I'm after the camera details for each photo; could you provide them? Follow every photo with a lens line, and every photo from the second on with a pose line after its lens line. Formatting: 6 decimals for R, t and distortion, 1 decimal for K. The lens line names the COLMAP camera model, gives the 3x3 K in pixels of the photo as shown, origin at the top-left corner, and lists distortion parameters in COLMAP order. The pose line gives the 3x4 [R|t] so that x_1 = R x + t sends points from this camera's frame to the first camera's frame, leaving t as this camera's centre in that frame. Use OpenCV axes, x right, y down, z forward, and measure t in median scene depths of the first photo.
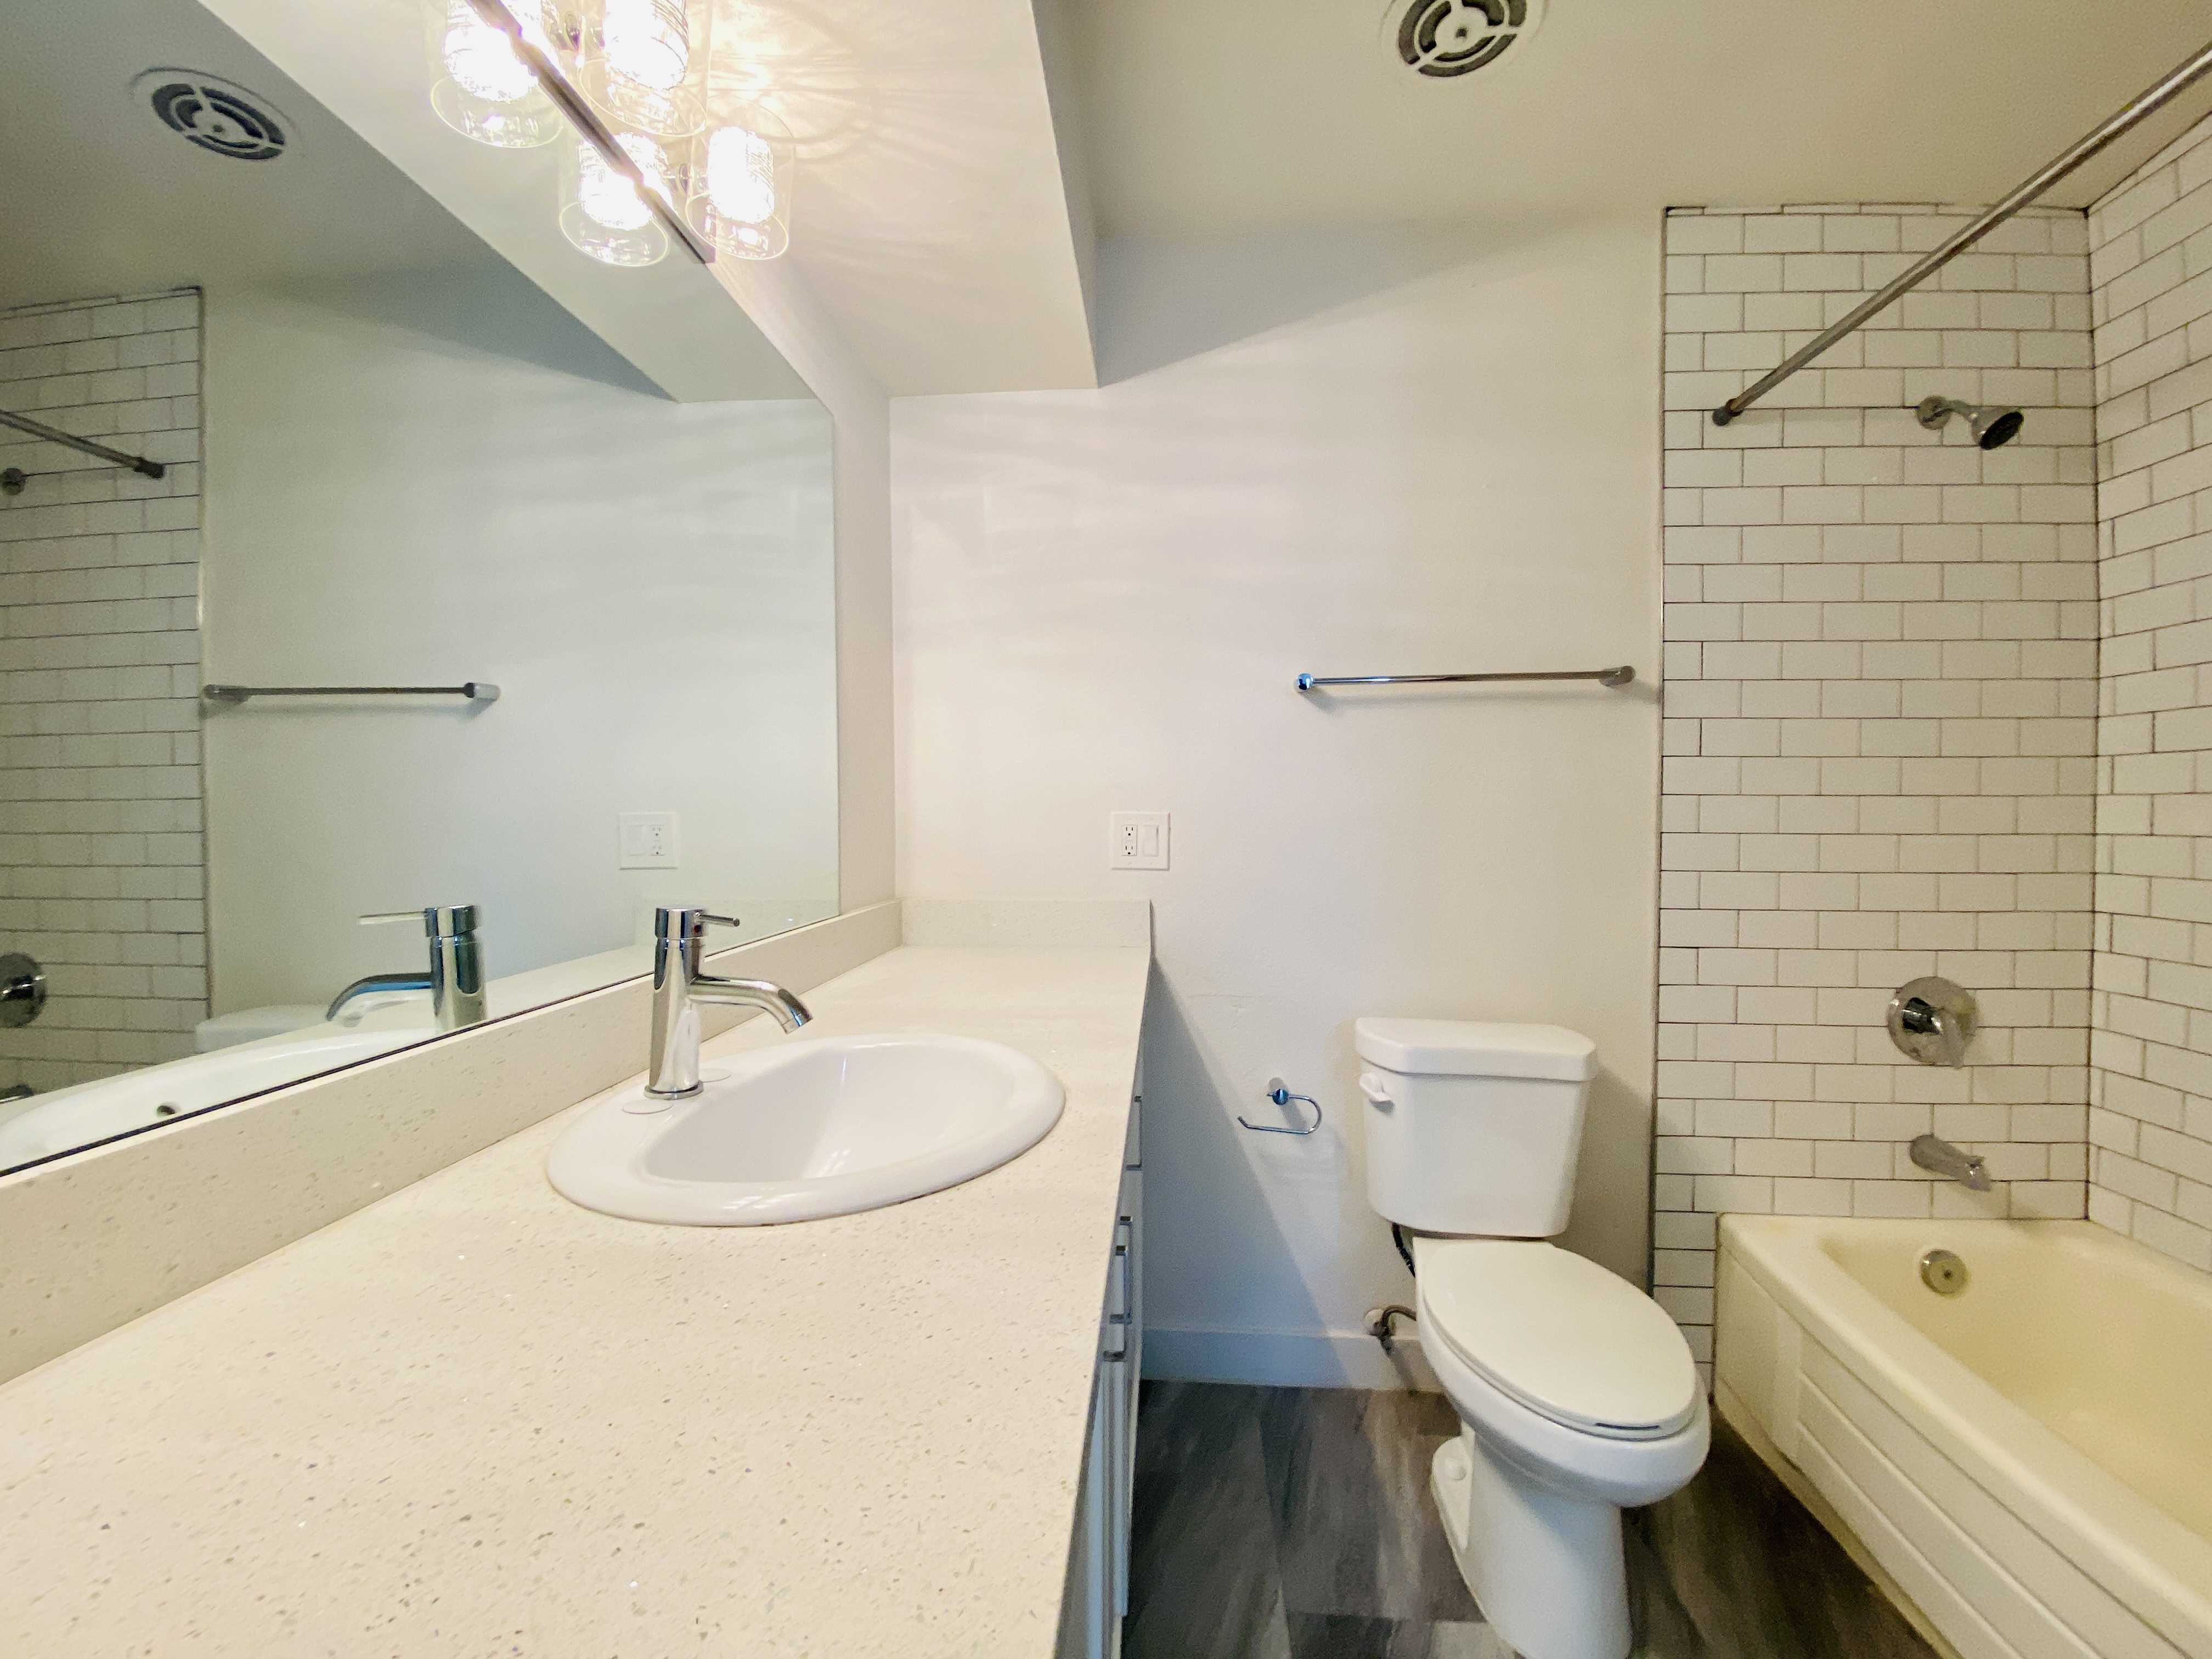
lens RADIAL K [[892.9, 0, 1106.2], [0, 892.9, 819.1], [0, 0, 1]] dist [0.002199, -0.010353]
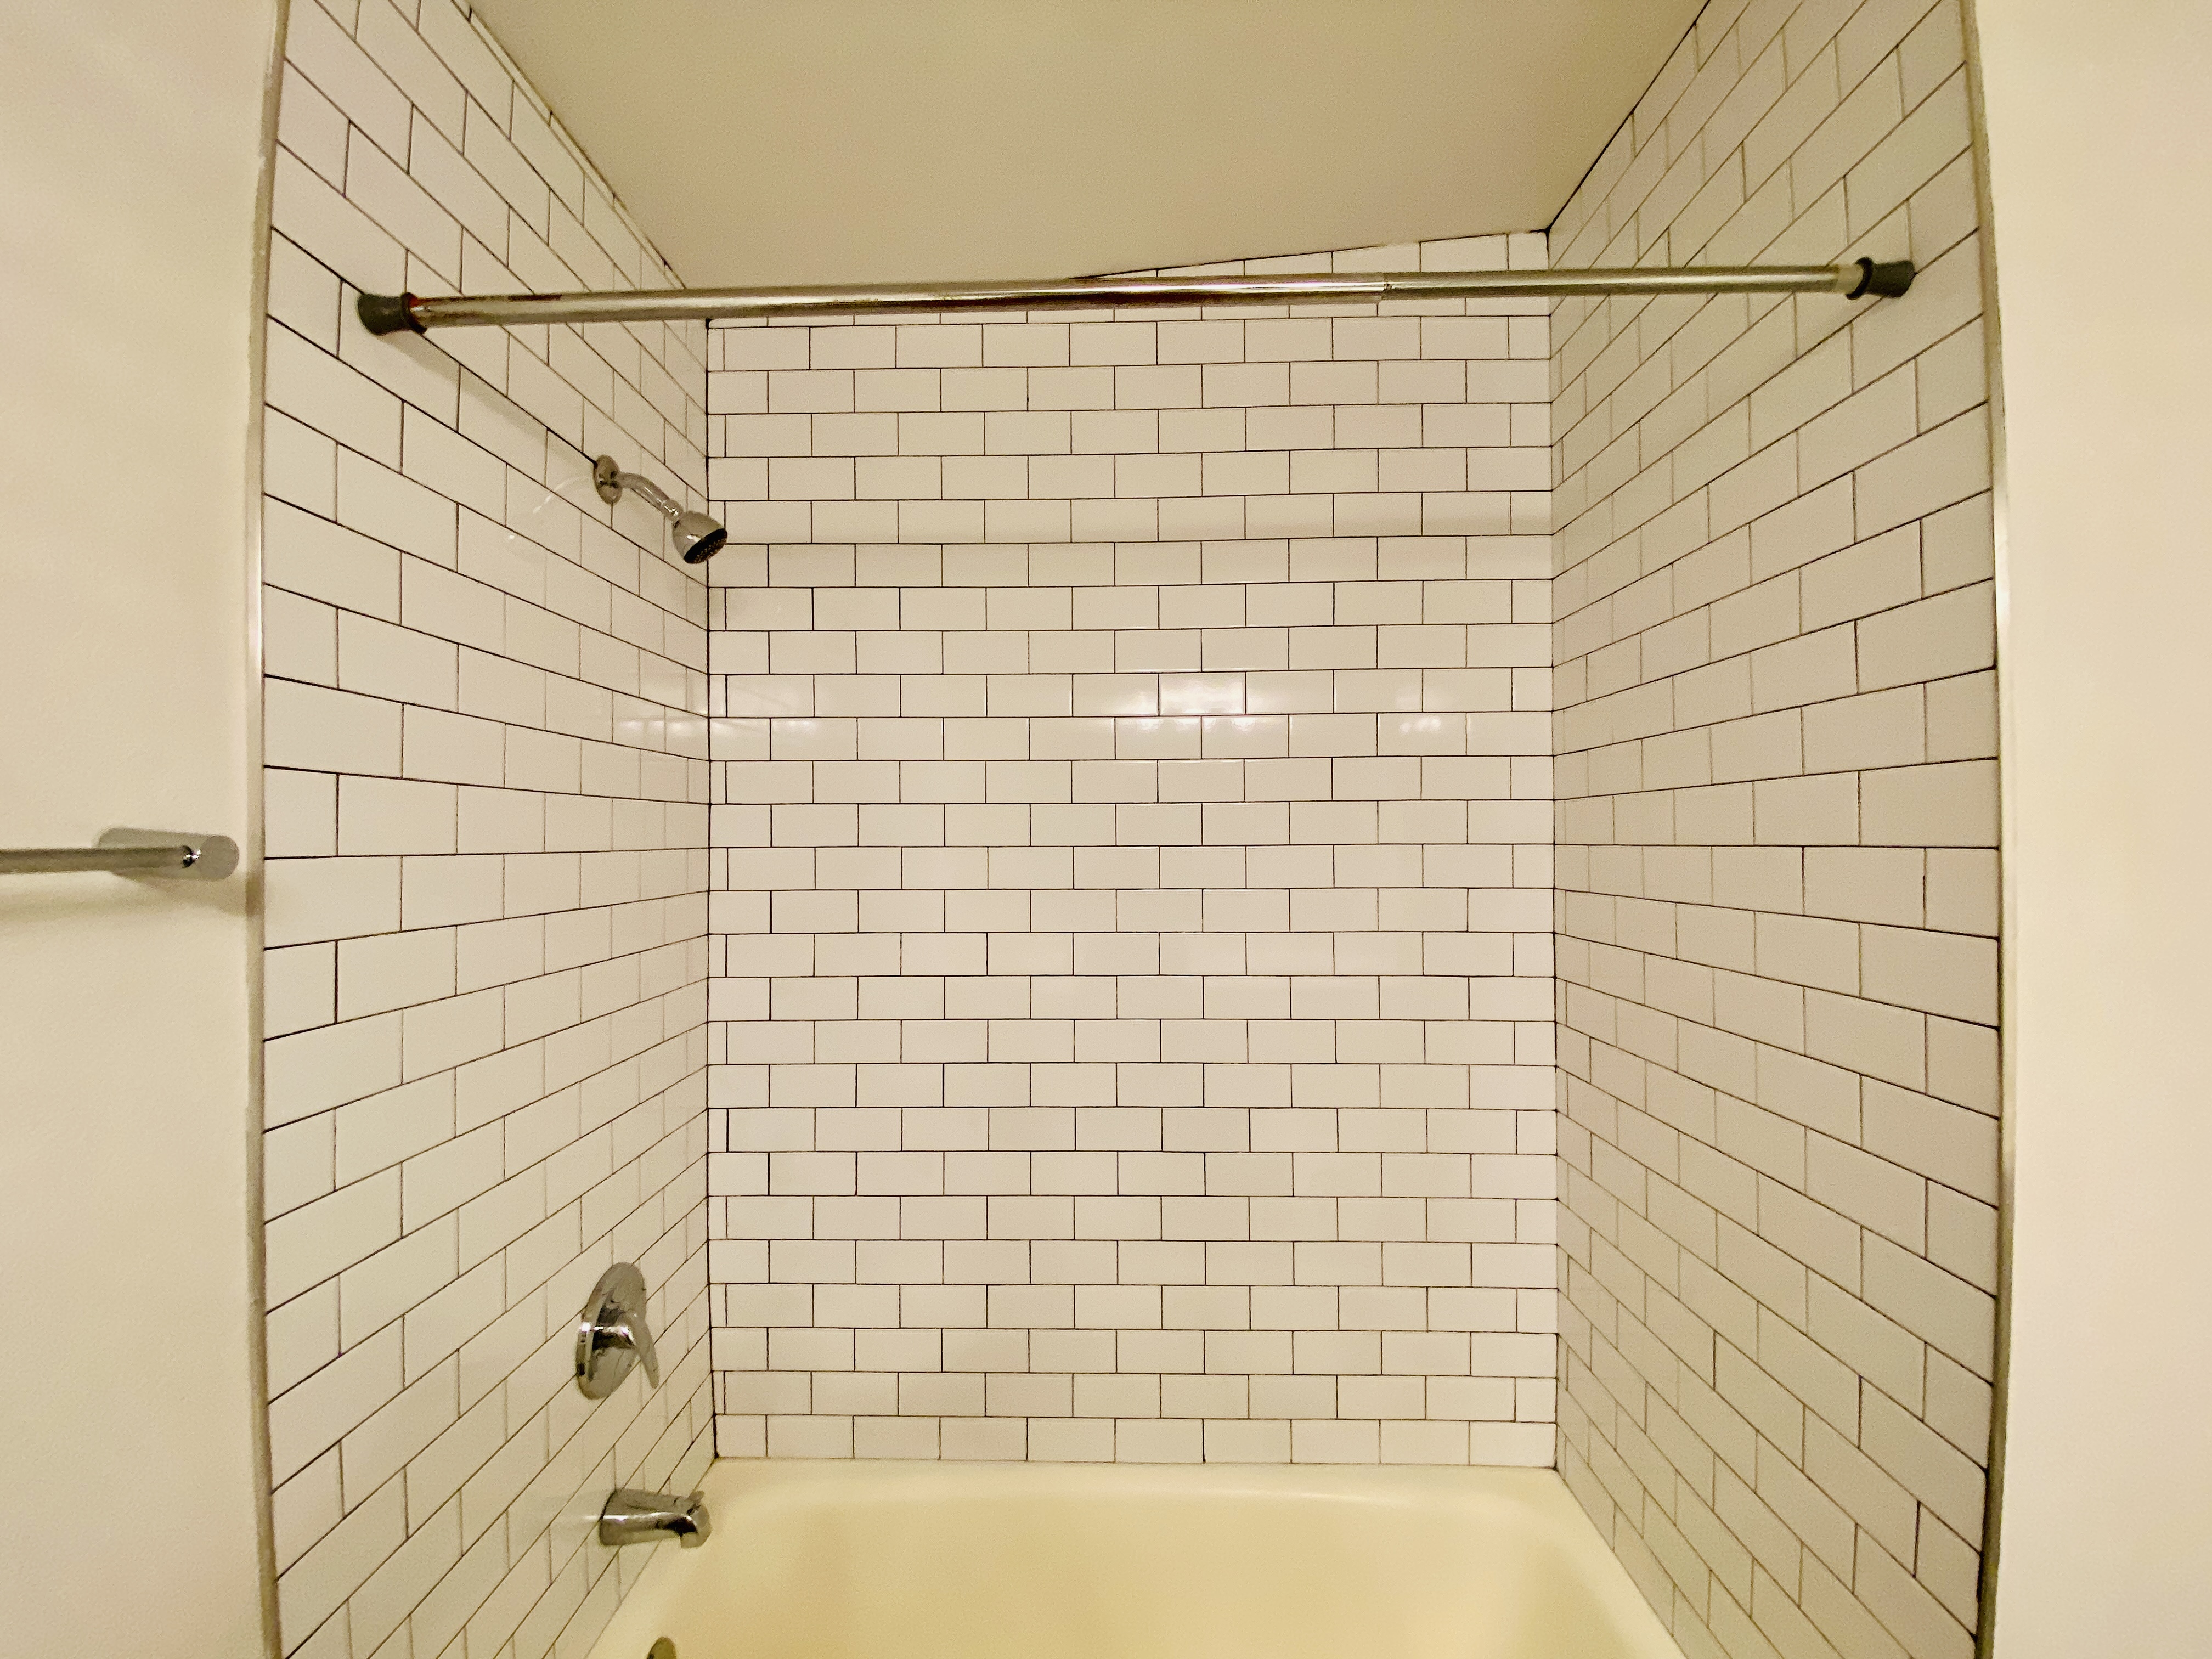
lens RADIAL K [[892.9, 0, 1108.2], [0, 892.9, 826.8], [0, 0, 1]] dist [0.002199, -0.010353]
pose [[-0.077171, 0.006485, 0.996997, 0.182097], [0.012929, 0.999901, -0.005503, -0.166393], [-0.996934, 0.012465, -0.077247, 0.647456]]
